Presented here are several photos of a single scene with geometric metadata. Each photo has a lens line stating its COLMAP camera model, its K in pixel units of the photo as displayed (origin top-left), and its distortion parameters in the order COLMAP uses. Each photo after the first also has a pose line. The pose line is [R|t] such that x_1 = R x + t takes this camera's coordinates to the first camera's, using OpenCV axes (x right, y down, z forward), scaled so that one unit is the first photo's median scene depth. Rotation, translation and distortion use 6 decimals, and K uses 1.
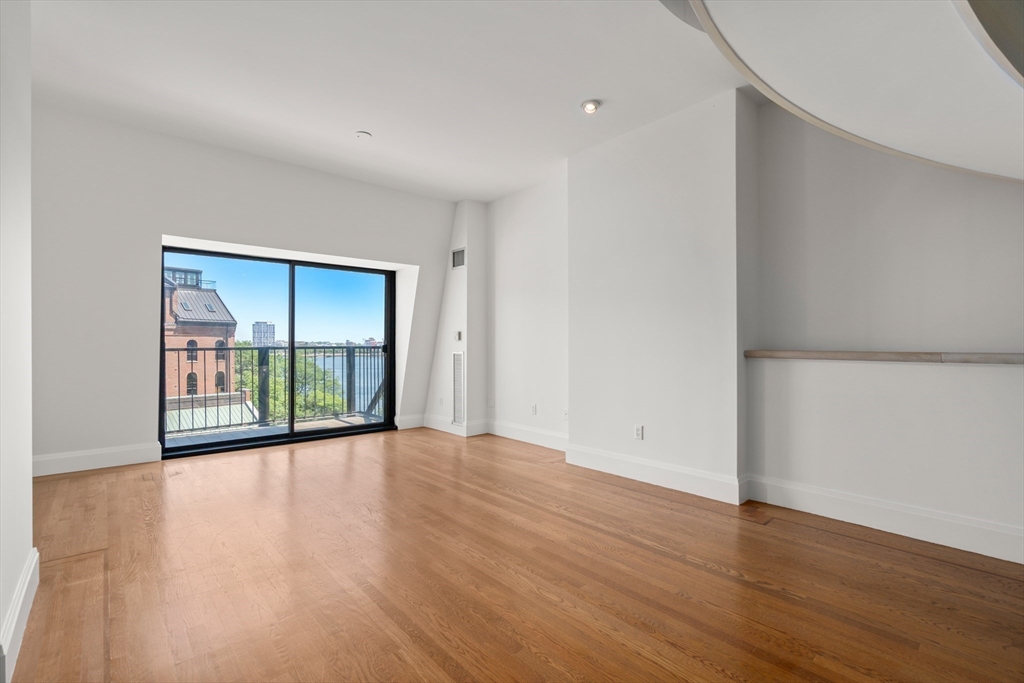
lens RADIAL K [[464.9, 0, 505.1], [0, 464.9, 348.1], [0, 0, 1]] dist [-0.001071, 0.000803]
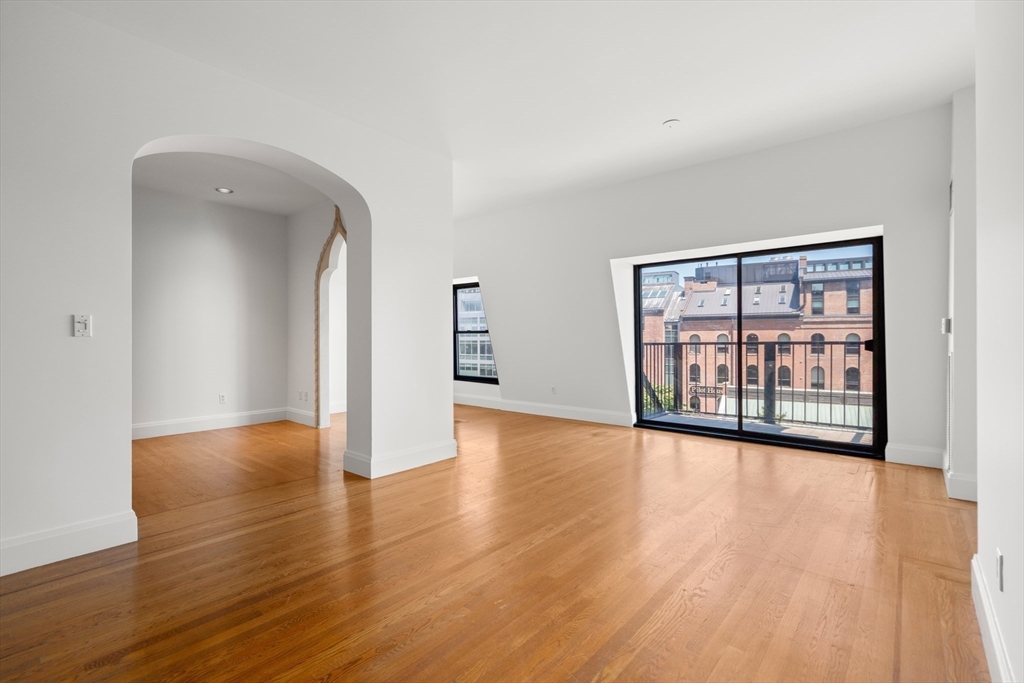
lens RADIAL K [[464.9, 0, 502.2], [0, 464.9, 332.6], [0, 0, 1]] dist [-0.001071, 0.000803]
pose [[0.148687, -0.013861, -0.988787, 0.356898], [-0.004092, 0.999885, -0.014632, -0.004802], [0.988876, 0.006221, 0.148614, 0.305745]]
